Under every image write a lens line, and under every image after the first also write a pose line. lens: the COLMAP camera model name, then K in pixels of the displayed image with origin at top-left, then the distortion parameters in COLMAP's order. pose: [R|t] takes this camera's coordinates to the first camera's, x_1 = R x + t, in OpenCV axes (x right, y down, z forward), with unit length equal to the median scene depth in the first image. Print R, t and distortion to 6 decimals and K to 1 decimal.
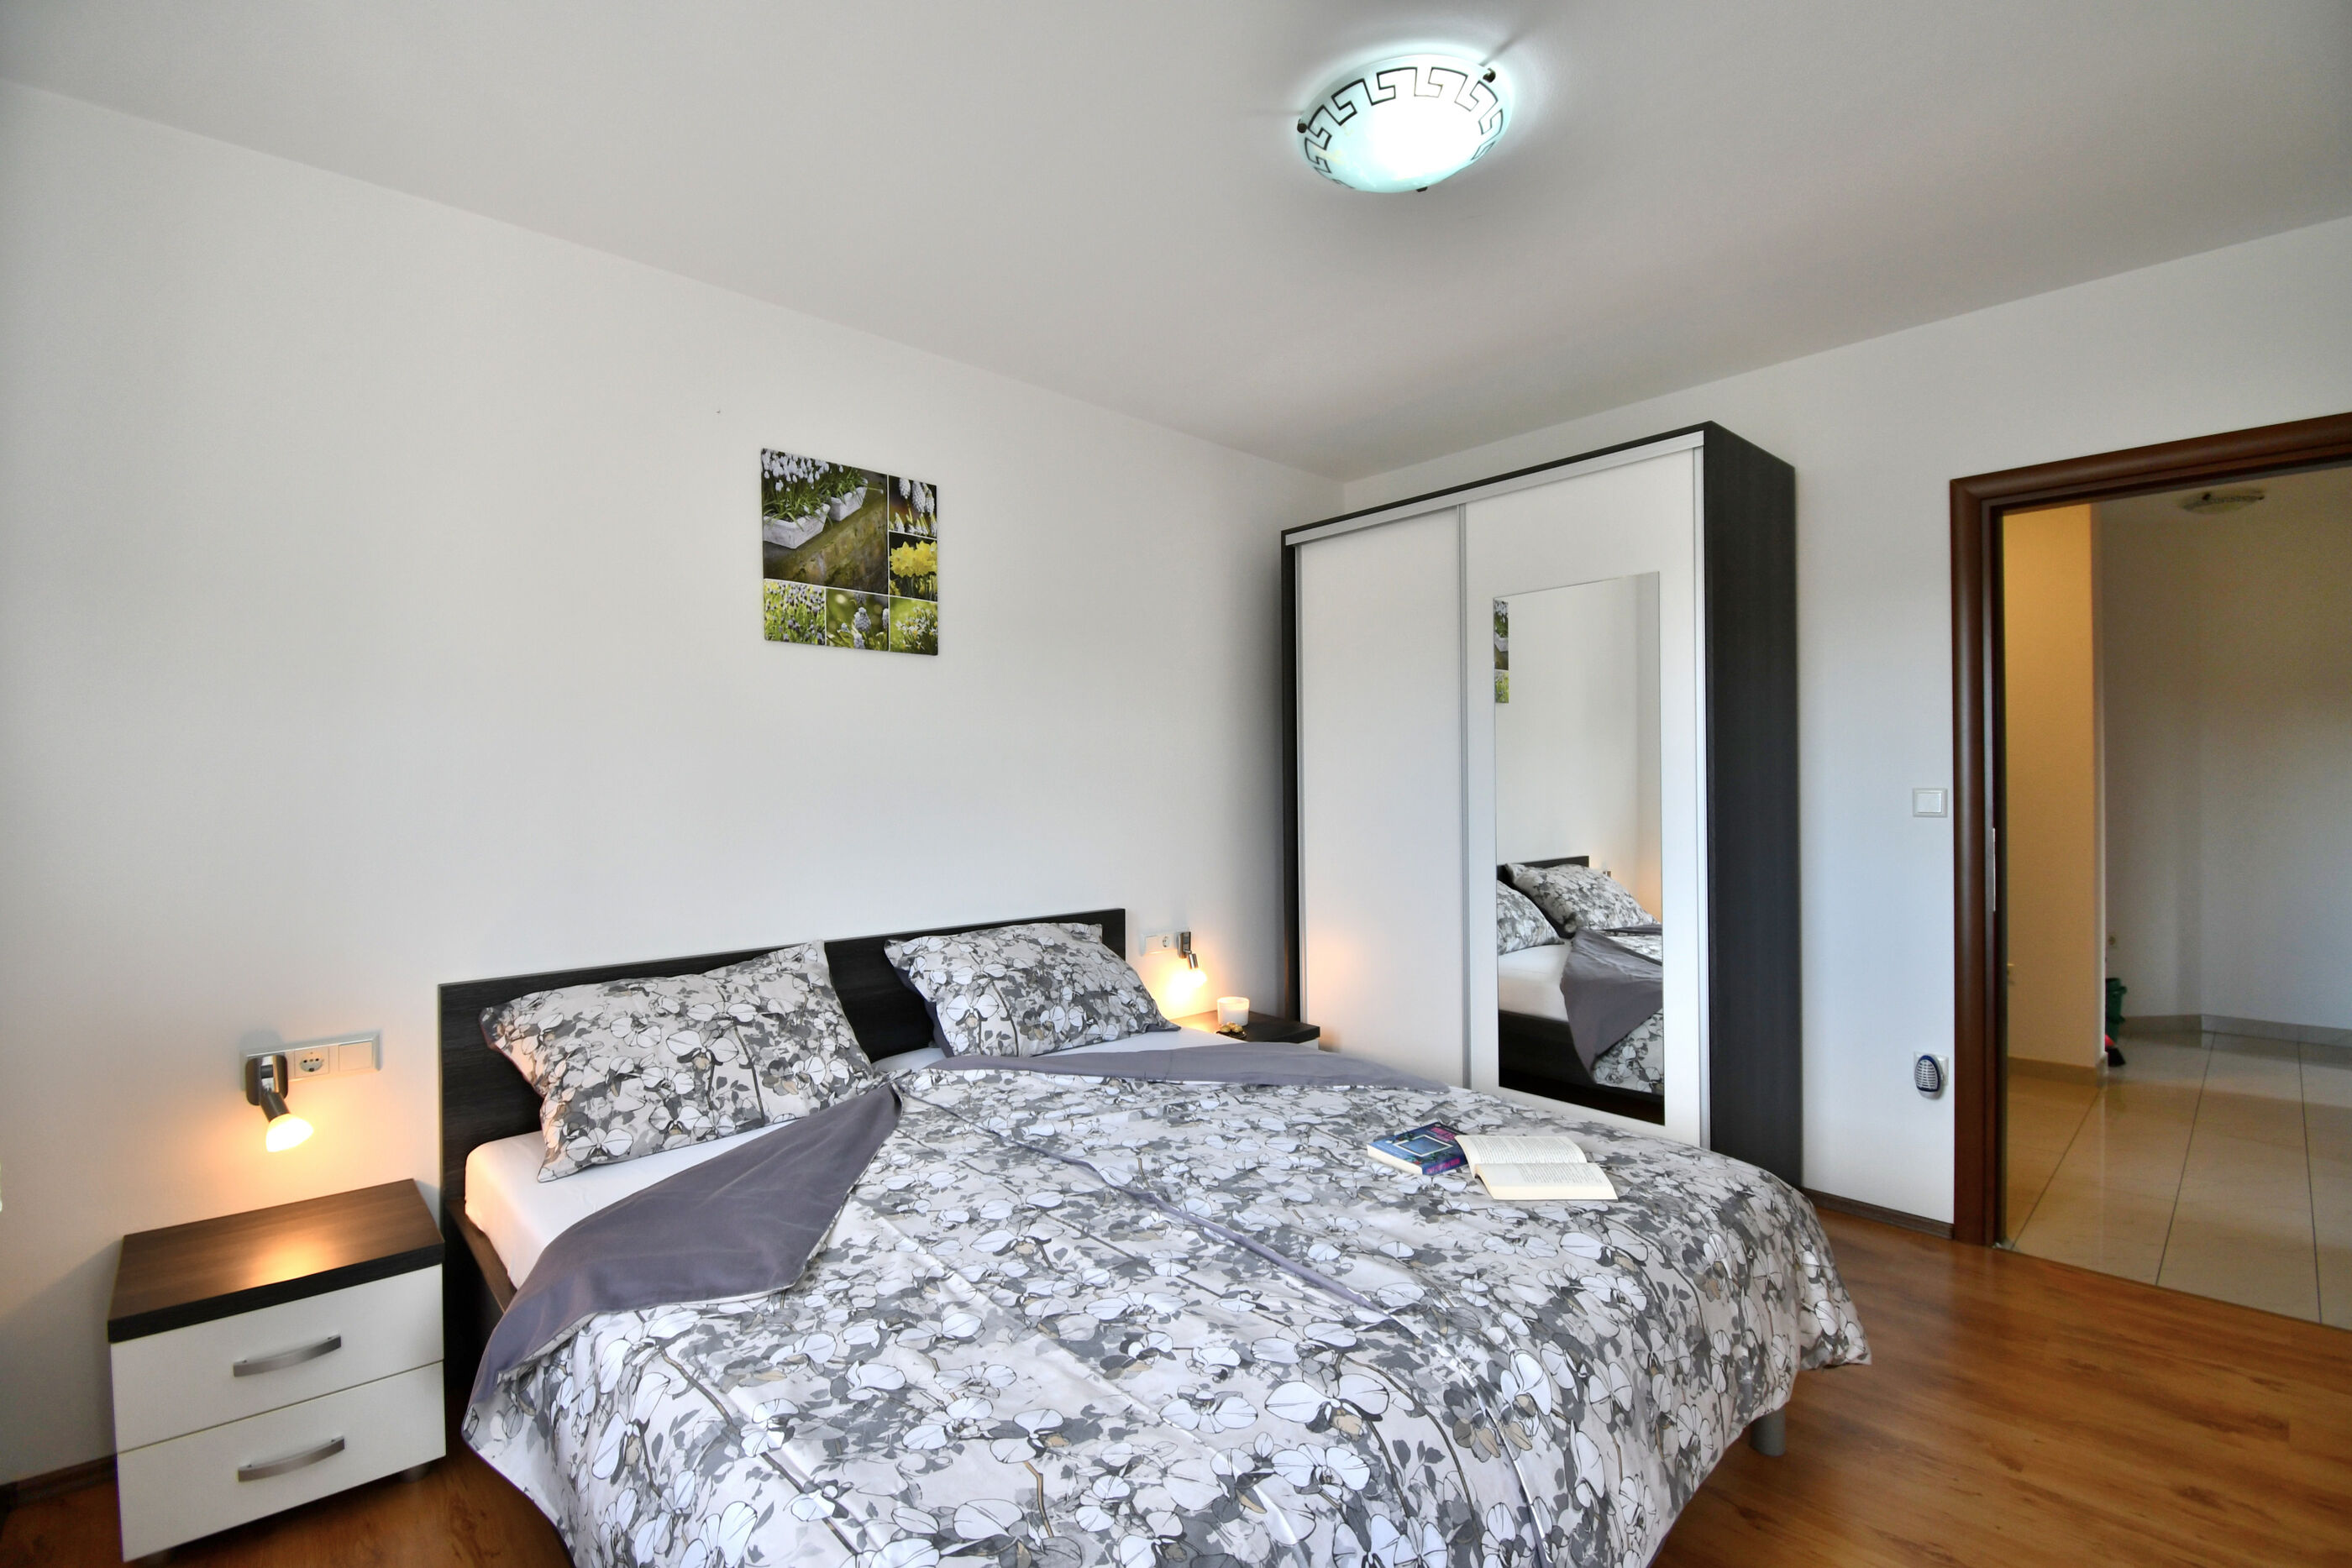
lens RADIAL K [[1025.5, 0, 1198.1], [0, 1025.5, 838.8], [0, 0, 1]] dist [0.013897, -0.020322]
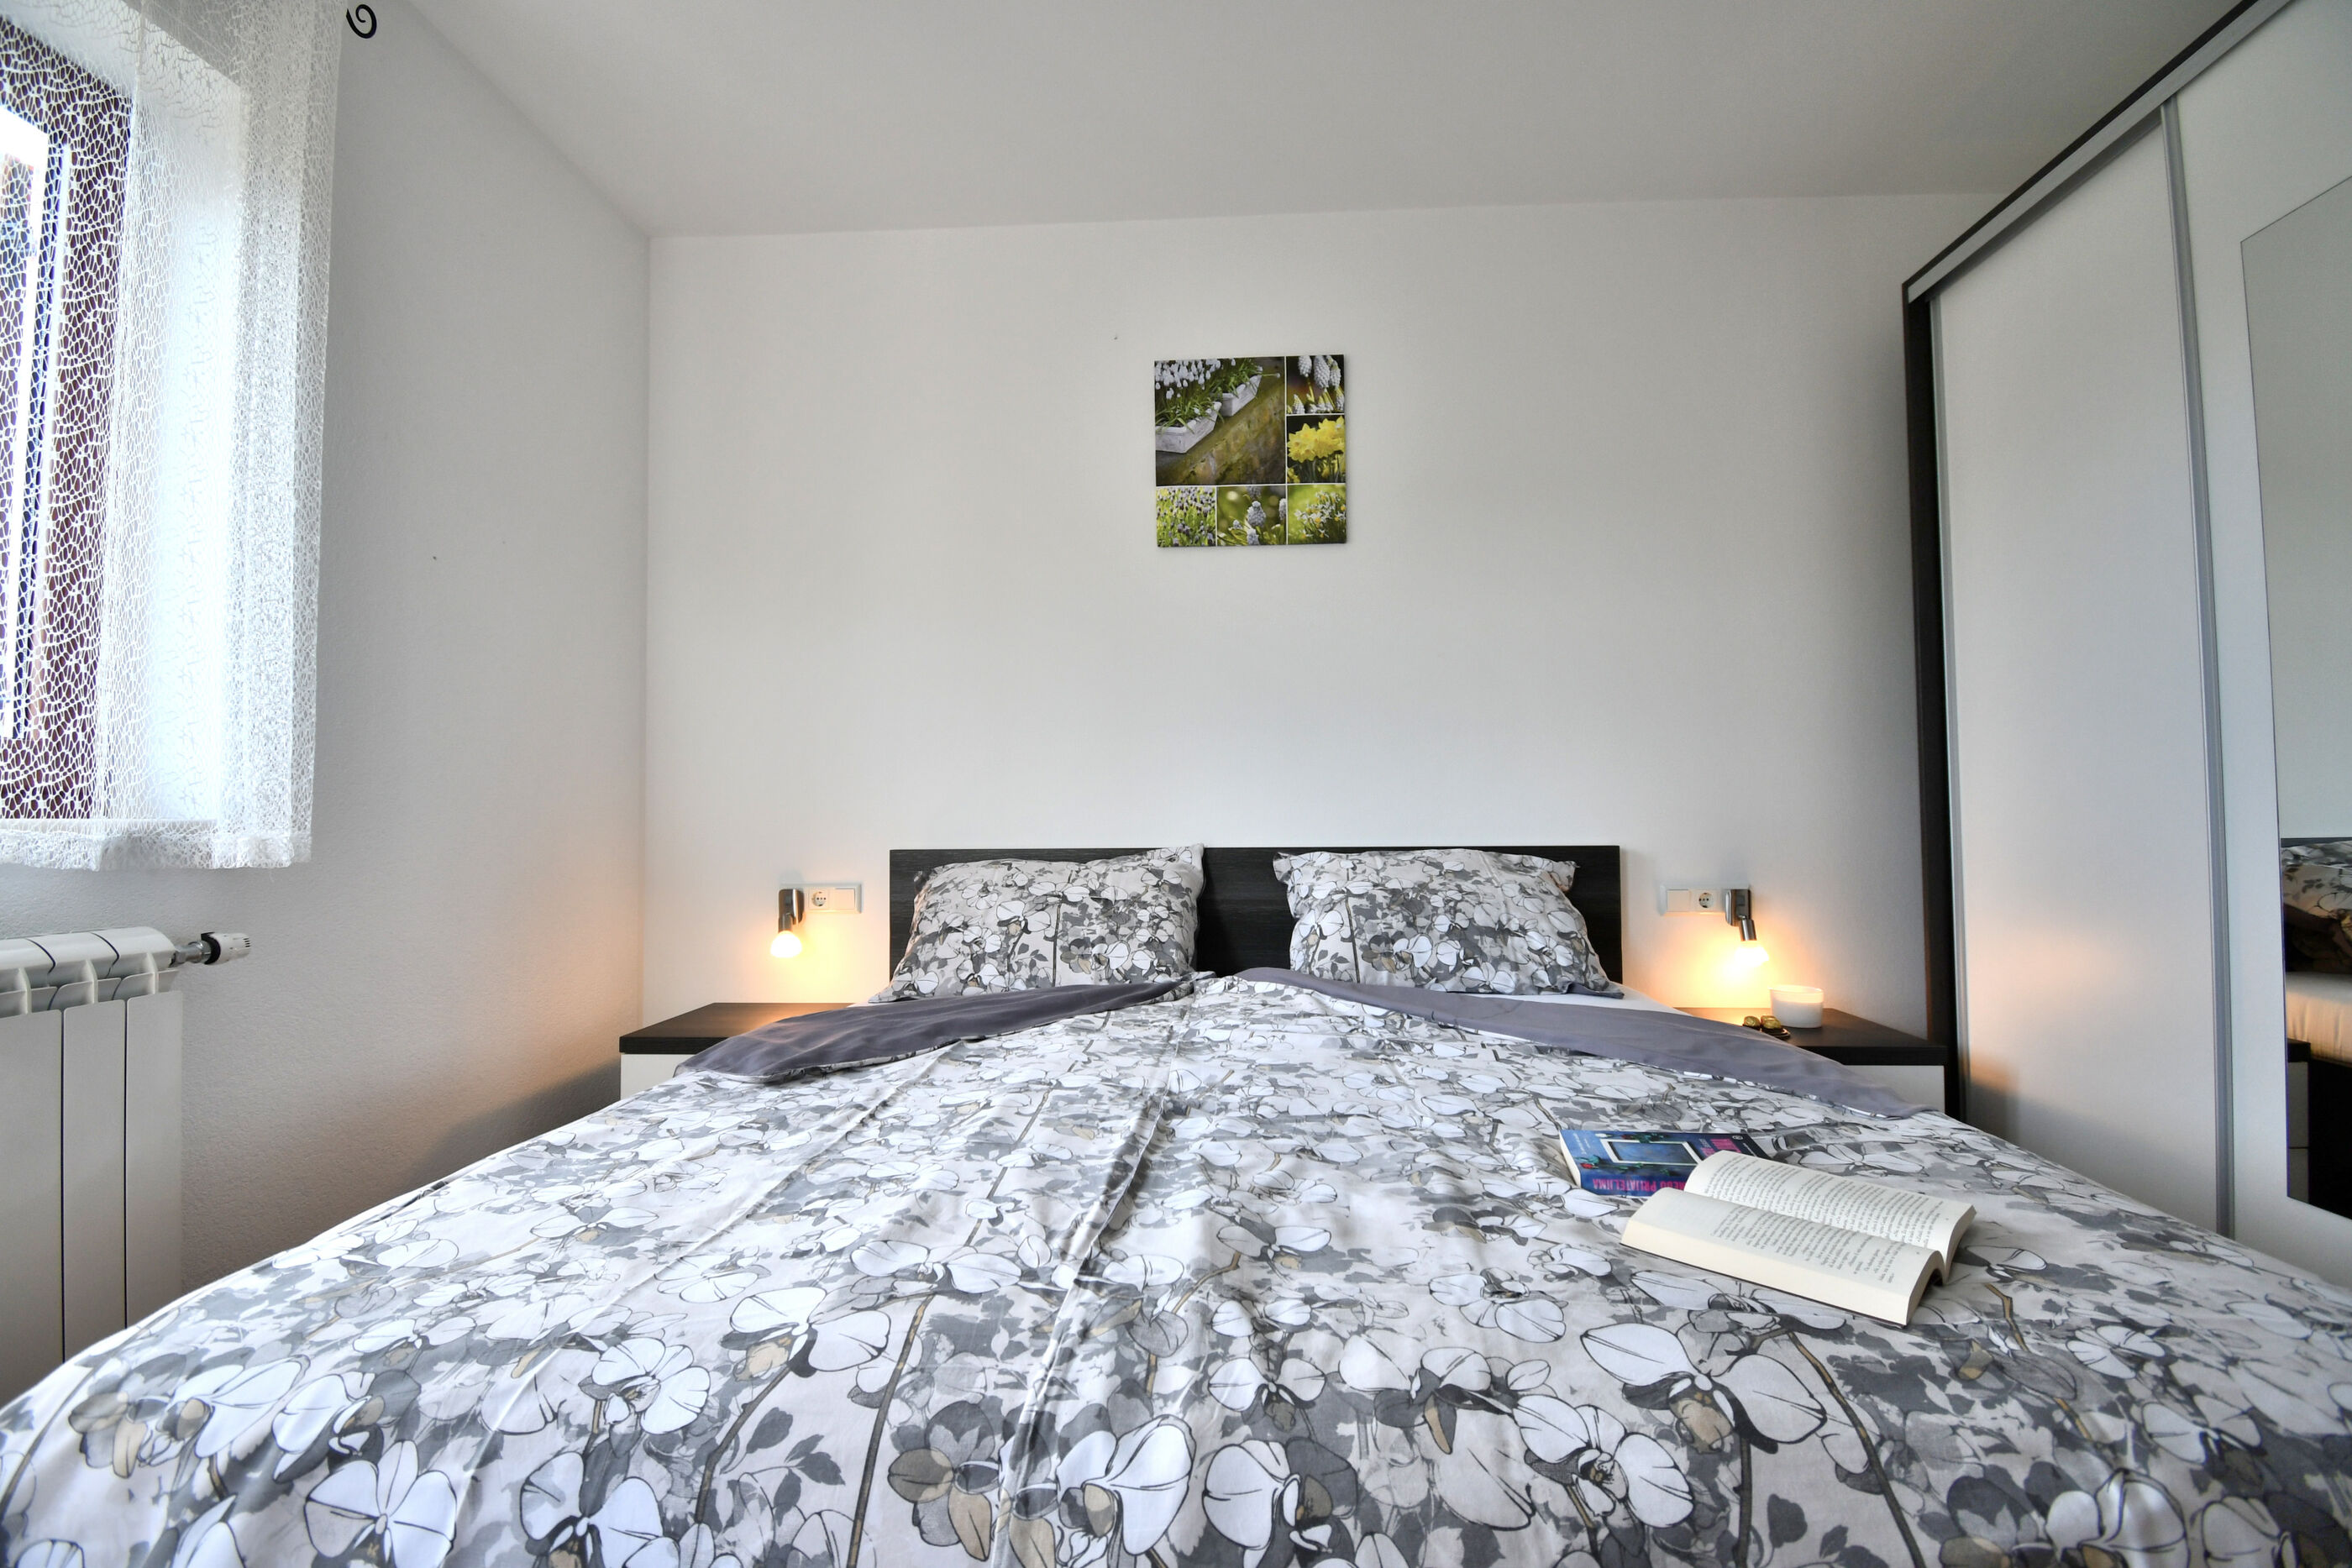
lens RADIAL K [[1025.5, 0, 1198.8], [0, 1025.5, 833.7], [0, 0, 1]] dist [0.013897, -0.020322]
pose [[0.694080, 0.009078, -0.719841, 0.342059], [-0.031072, 0.999366, -0.017356, 0.107192], [0.719227, 0.034413, 0.693922, 0.320648]]
